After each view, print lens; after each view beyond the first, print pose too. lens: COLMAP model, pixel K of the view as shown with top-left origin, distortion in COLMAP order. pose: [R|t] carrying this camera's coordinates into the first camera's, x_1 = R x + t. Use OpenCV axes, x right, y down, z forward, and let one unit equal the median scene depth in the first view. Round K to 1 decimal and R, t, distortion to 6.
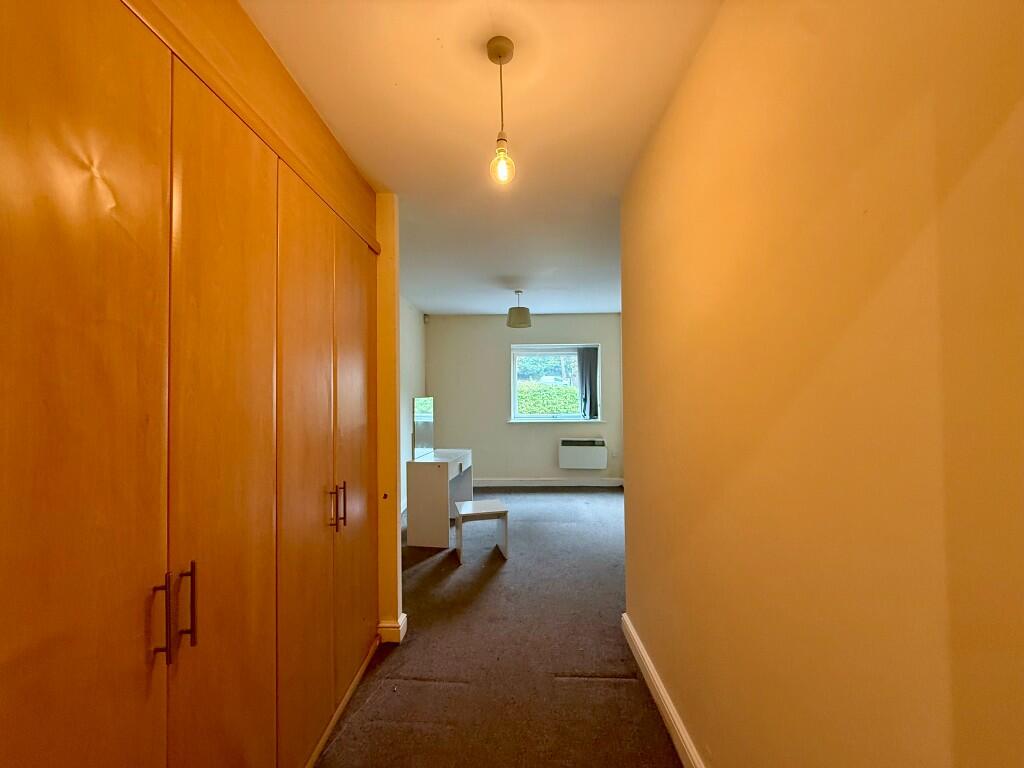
lens RADIAL K [[406.8, 0, 512.9], [0, 406.8, 384.9], [0, 0, 1]] dist [-0.000121, 0.001023]
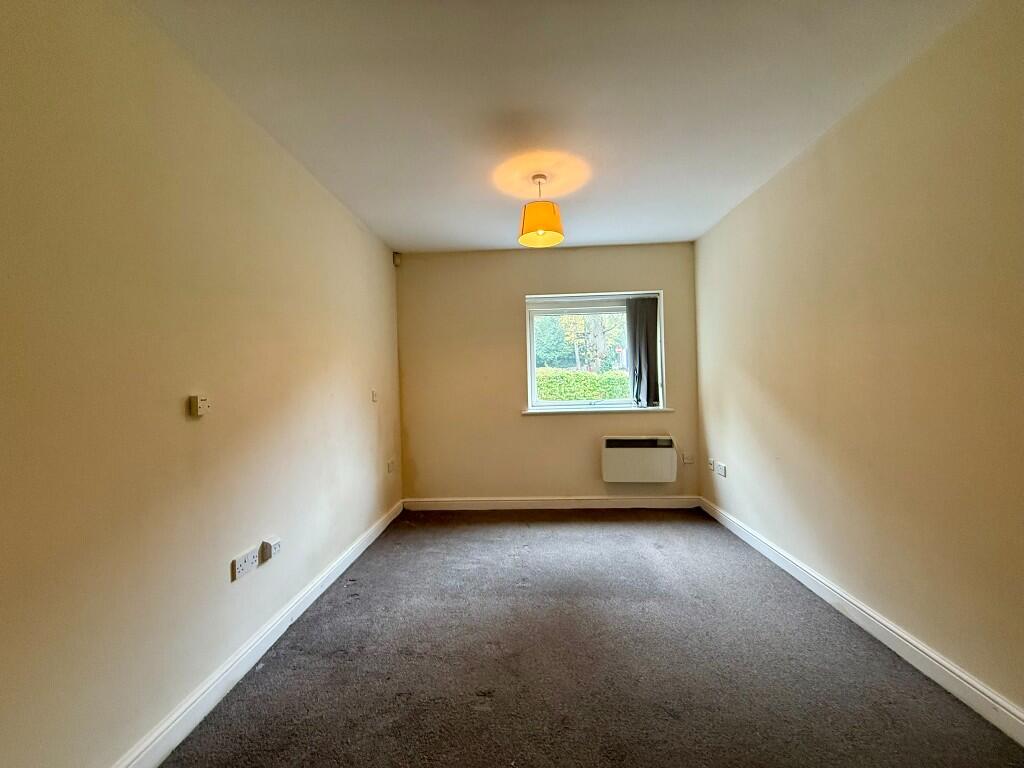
lens RADIAL K [[406.8, 0, 511.4], [0, 406.8, 382.9], [0, 0, 1]] dist [-0.000121, 0.001023]
pose [[0.999245, -0.018001, -0.034434, -0.007567], [0.018610, 0.999674, 0.017460, 0.030261], [0.034108, -0.018088, 0.999254, 0.331519]]
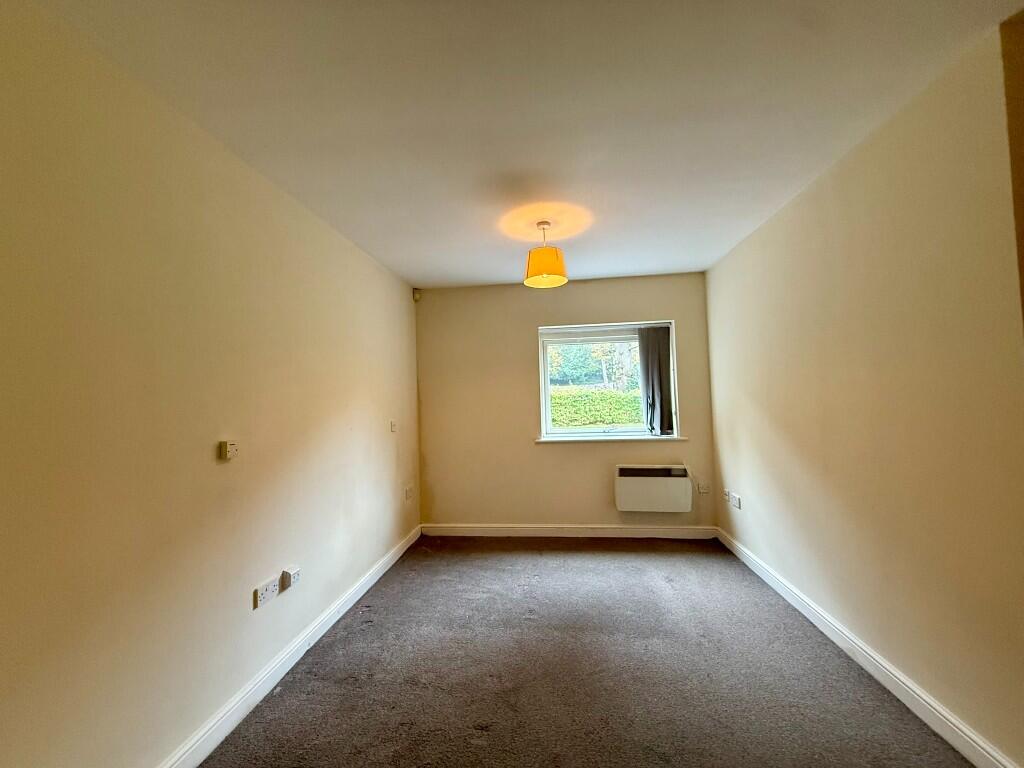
lens RADIAL K [[406.8, 0, 511.7], [0, 406.8, 383.4], [0, 0, 1]] dist [-0.000121, 0.001023]
pose [[0.994670, -0.024998, -0.100030, 0.015782], [0.022875, 0.999489, -0.022310, 0.009680], [0.100536, 0.019903, 0.994734, 0.314076]]
